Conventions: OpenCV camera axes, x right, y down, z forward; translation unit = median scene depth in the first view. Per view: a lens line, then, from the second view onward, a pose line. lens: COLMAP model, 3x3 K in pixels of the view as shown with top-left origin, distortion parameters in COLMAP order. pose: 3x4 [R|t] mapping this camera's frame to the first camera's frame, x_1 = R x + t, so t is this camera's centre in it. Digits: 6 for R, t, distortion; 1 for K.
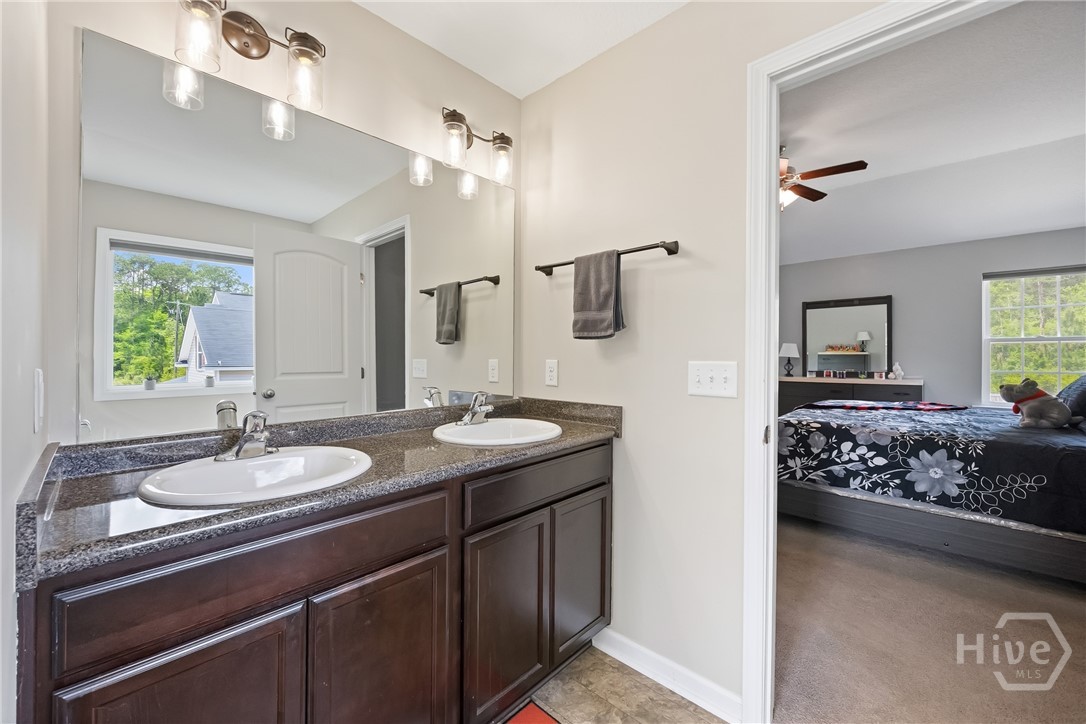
lens RADIAL K [[421.1, 0, 536.6], [0, 421.1, 365.3], [0, 0, 1]] dist [-0.000582, -0.000020]
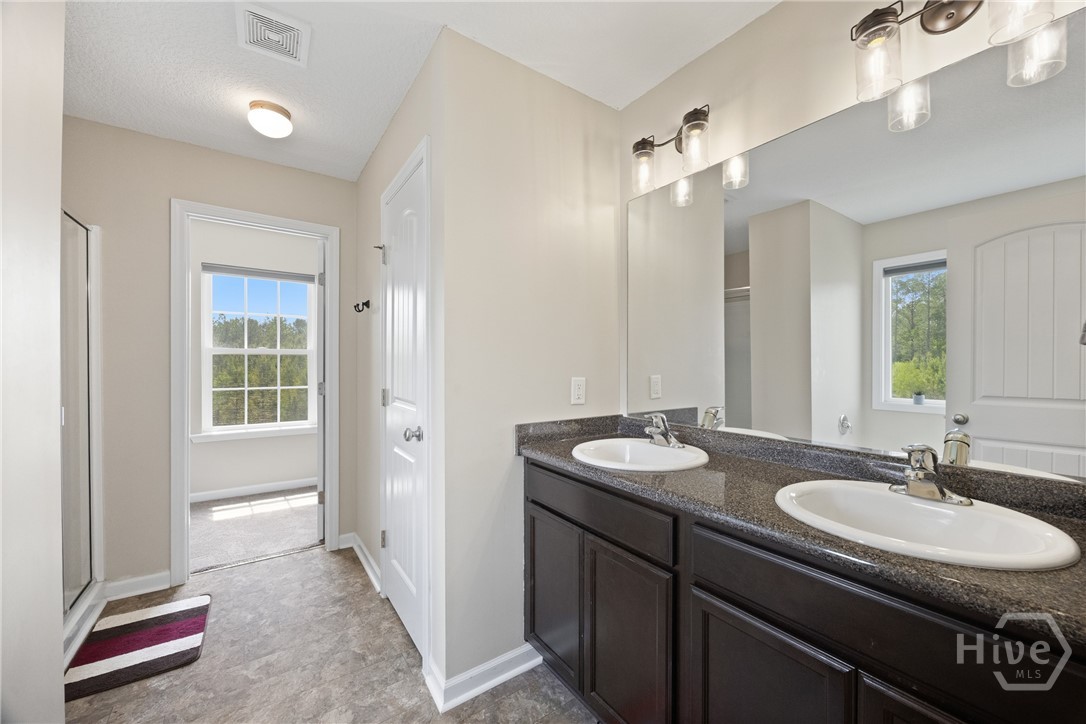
lens RADIAL K [[421.1, 0, 536.6], [0, 421.1, 365.3], [0, 0, 1]] dist [-0.000582, -0.000020]
pose [[-0.216324, 0.001336, -0.976321, 0.887032], [-0.035352, 0.999333, 0.009201, -0.042830], [0.975681, 0.036506, -0.216133, 0.979772]]
